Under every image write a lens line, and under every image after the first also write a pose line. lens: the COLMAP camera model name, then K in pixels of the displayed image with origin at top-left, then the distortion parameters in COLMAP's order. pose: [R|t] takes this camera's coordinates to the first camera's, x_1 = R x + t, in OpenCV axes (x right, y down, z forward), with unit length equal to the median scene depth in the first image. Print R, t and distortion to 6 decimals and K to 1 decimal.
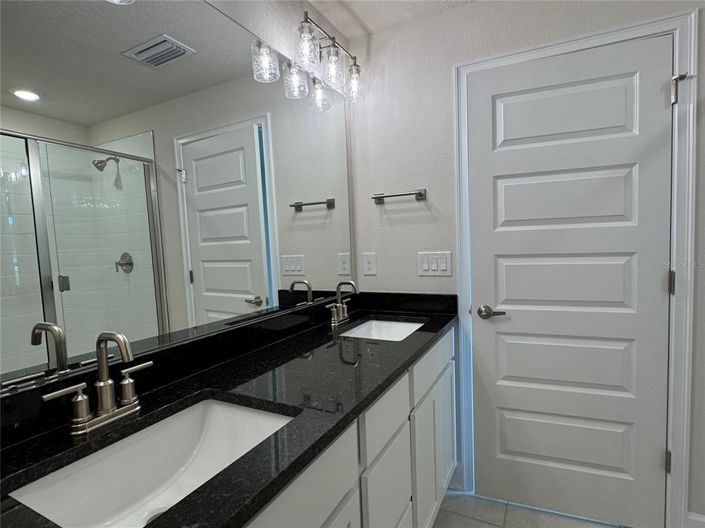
lens RADIAL K [[375.8, 0, 352.5], [0, 375.8, 264.0], [0, 0, 1]] dist [-0.001377, -0.000382]
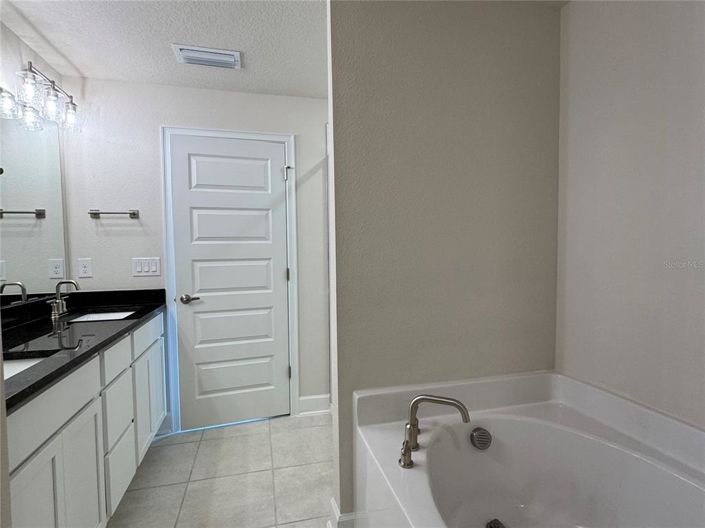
lens RADIAL K [[375.8, 0, 352.5], [0, 375.8, 264.0], [0, 0, 1]] dist [-0.001377, -0.000382]
pose [[0.745223, -0.003330, 0.666806, -0.135417], [0.024922, 0.999428, -0.022862, 0.041752], [-0.666349, 0.033655, 0.744880, -0.518894]]
